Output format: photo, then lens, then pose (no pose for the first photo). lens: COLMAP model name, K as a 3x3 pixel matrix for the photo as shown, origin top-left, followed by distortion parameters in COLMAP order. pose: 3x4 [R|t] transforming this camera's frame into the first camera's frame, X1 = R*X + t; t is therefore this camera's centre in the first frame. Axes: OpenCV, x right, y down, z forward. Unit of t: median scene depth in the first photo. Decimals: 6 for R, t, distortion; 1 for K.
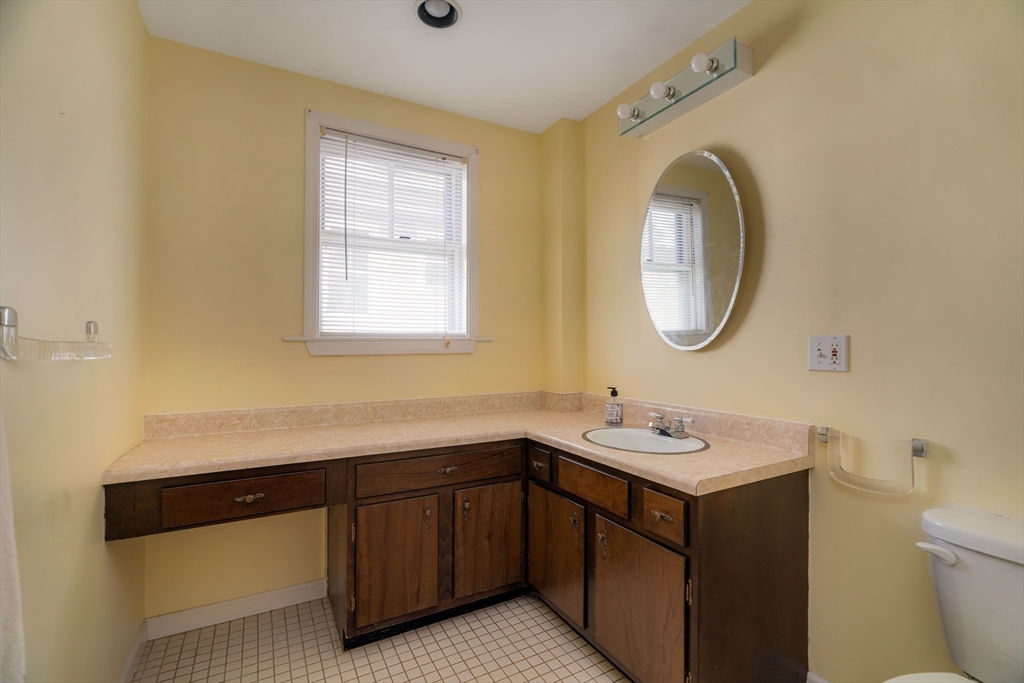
lens RADIAL K [[461.1, 0, 512.0], [0, 461.1, 341.5], [0, 0, 1]] dist [0.000011, 0.000028]
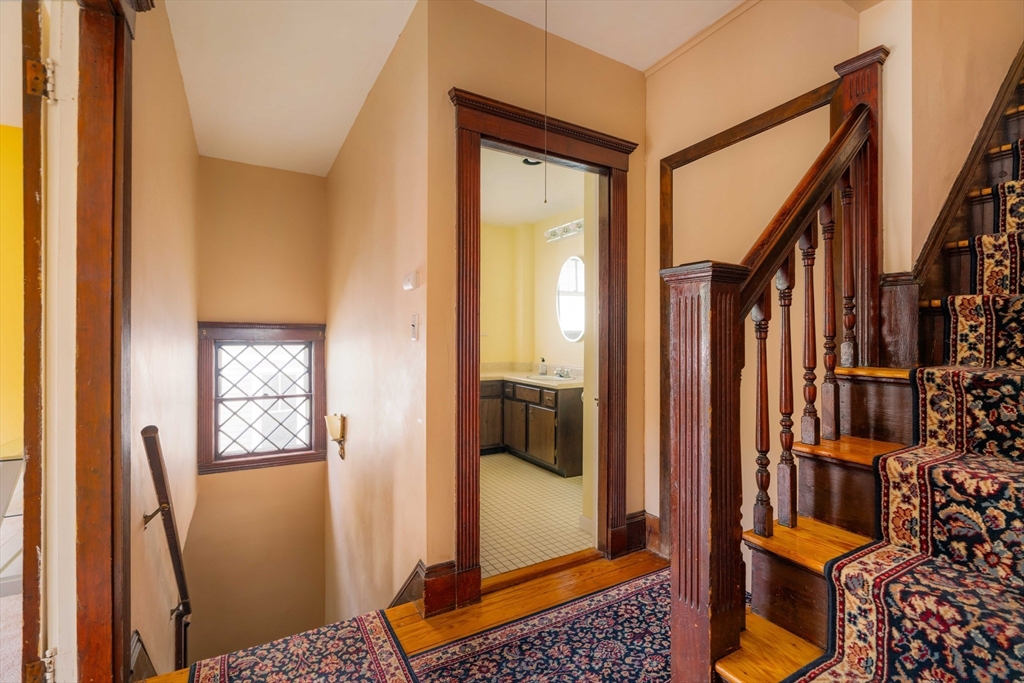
lens RADIAL K [[461.1, 0, 512.0], [0, 461.1, 341.5], [0, 0, 1]] dist [0.000011, 0.000028]
pose [[0.999638, 0.004534, 0.026510, 0.013664], [-0.004918, 0.999884, 0.014436, -0.010294], [-0.026442, -0.014561, 0.999544, -1.283459]]
